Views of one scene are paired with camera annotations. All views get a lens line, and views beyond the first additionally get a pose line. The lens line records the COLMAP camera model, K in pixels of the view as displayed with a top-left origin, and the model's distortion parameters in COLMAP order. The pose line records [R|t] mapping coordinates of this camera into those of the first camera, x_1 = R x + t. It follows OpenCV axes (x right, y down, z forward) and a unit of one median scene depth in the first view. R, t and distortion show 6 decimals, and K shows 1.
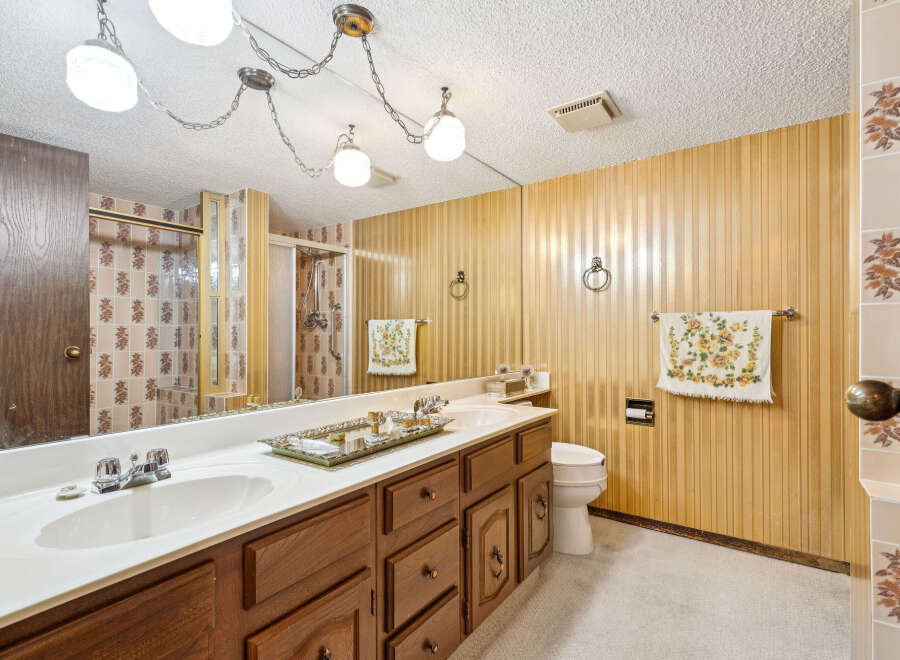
lens RADIAL K [[447.5, 0, 453.7], [0, 447.5, 334.0], [0, 0, 1]] dist [0.006956, -0.000475]
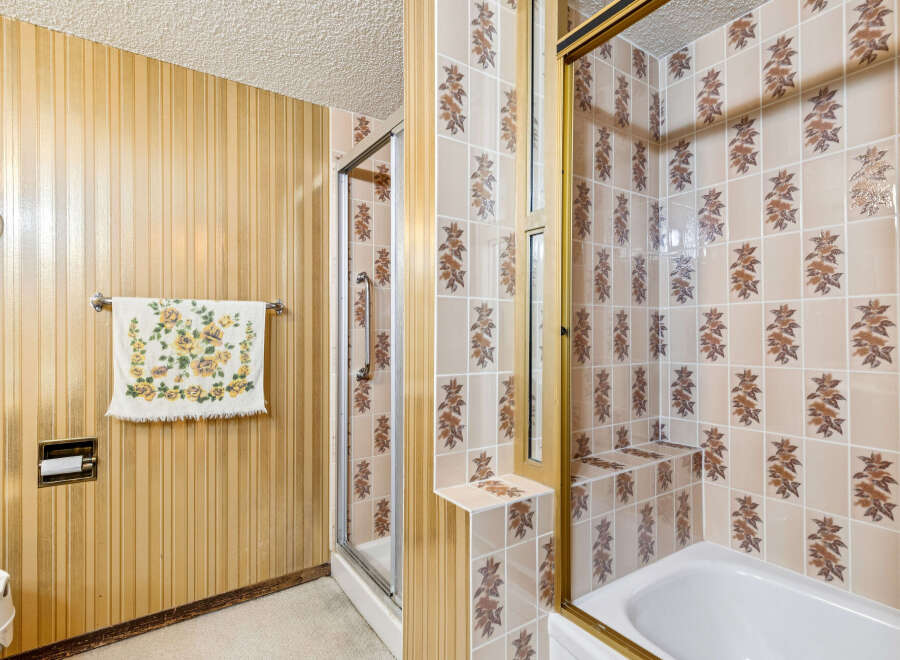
lens RADIAL K [[458.7, 0, 448.0], [0, 458.7, 329.3], [0, 0, 1]] dist [0.004452, -0.000257]
pose [[0.362018, 0.006745, 0.932147, 0.032854], [-0.000684, 0.999975, -0.006971, 0.003807], [-0.932171, 0.001886, 0.362014, 0.350148]]
